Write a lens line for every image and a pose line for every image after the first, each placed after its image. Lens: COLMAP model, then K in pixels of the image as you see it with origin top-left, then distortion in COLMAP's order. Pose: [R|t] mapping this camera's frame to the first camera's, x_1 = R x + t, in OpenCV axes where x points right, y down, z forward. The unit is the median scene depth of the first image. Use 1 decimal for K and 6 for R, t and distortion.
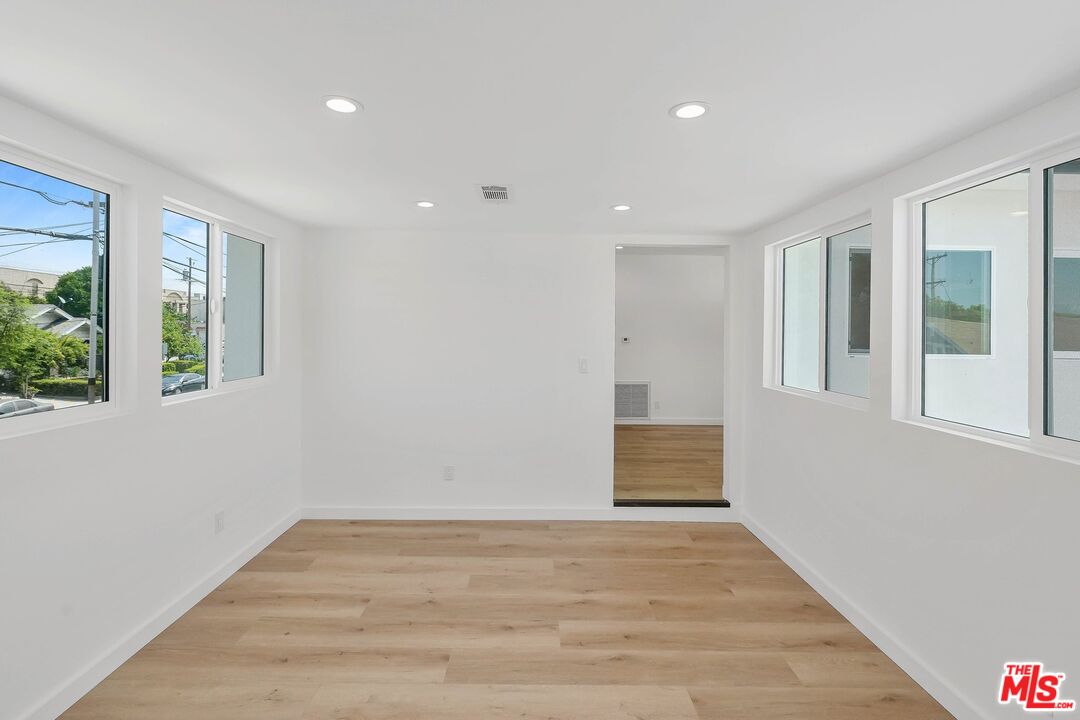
lens RADIAL K [[478.1, 0, 534.4], [0, 478.1, 330.6], [0, 0, 1]] dist [0.000618, -0.000451]
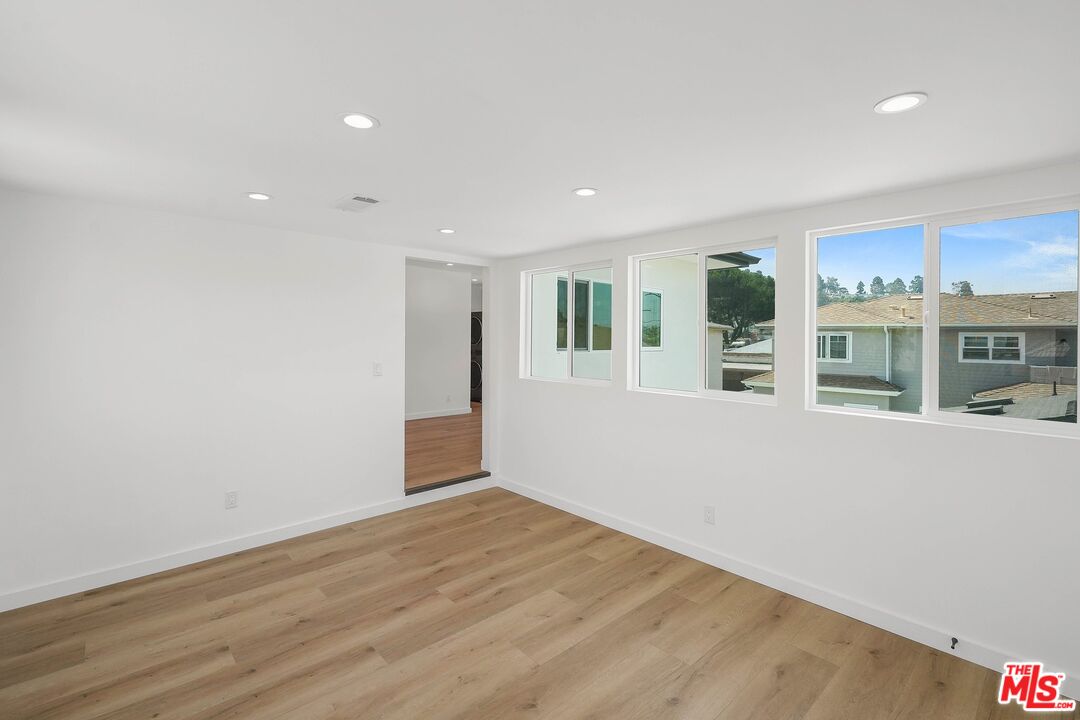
lens RADIAL K [[482.9, 0, 523.7], [0, 482.9, 337.8], [0, 0, 1]] dist [-0.000161, -0.000431]
pose [[0.752306, -0.005801, 0.658788, -0.476021], [-0.002309, 0.999932, 0.011442, -0.010638], [-0.658810, -0.010129, 0.752241, -0.010913]]
